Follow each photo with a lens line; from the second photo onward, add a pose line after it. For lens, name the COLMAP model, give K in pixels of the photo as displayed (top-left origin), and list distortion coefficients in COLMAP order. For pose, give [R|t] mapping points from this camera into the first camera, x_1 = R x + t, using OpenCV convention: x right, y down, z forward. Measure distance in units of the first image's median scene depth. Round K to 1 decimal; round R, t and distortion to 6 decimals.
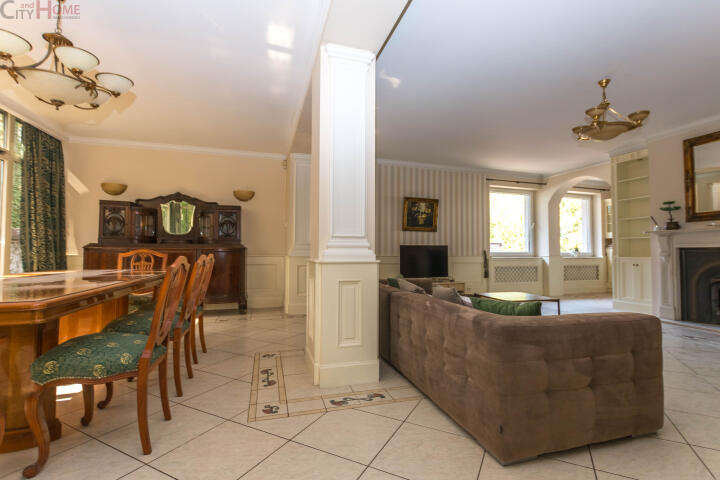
lens RADIAL K [[330.6, 0, 368.5], [0, 330.6, 238.9], [0, 0, 1]] dist [0.000799, -0.001366]
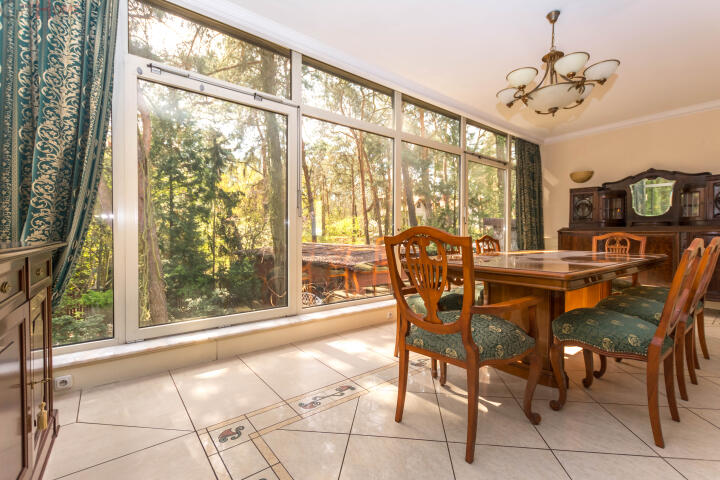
lens RADIAL K [[318.6, 0, 364.2], [0, 318.6, 239.4], [0, 0, 1]] dist [0.001679, -0.000677]
pose [[0.351382, 0.010304, -0.936176, -0.063588], [0.034872, 0.999102, 0.024085, 0.003727], [0.935583, -0.041109, 0.350707, -0.045671]]
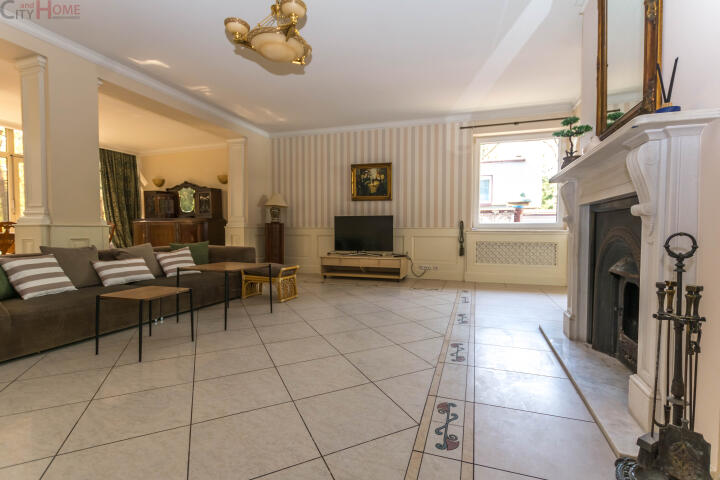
lens RADIAL K [[330.6, 0, 368.5], [0, 330.6, 238.9], [0, 0, 1]] dist [0.000799, -0.001366]
pose [[0.808677, 0.014923, -0.588063, 1.259575], [0.022402, 0.998172, 0.056136, 0.056630], [0.587826, -0.058570, 0.806865, 0.474667]]
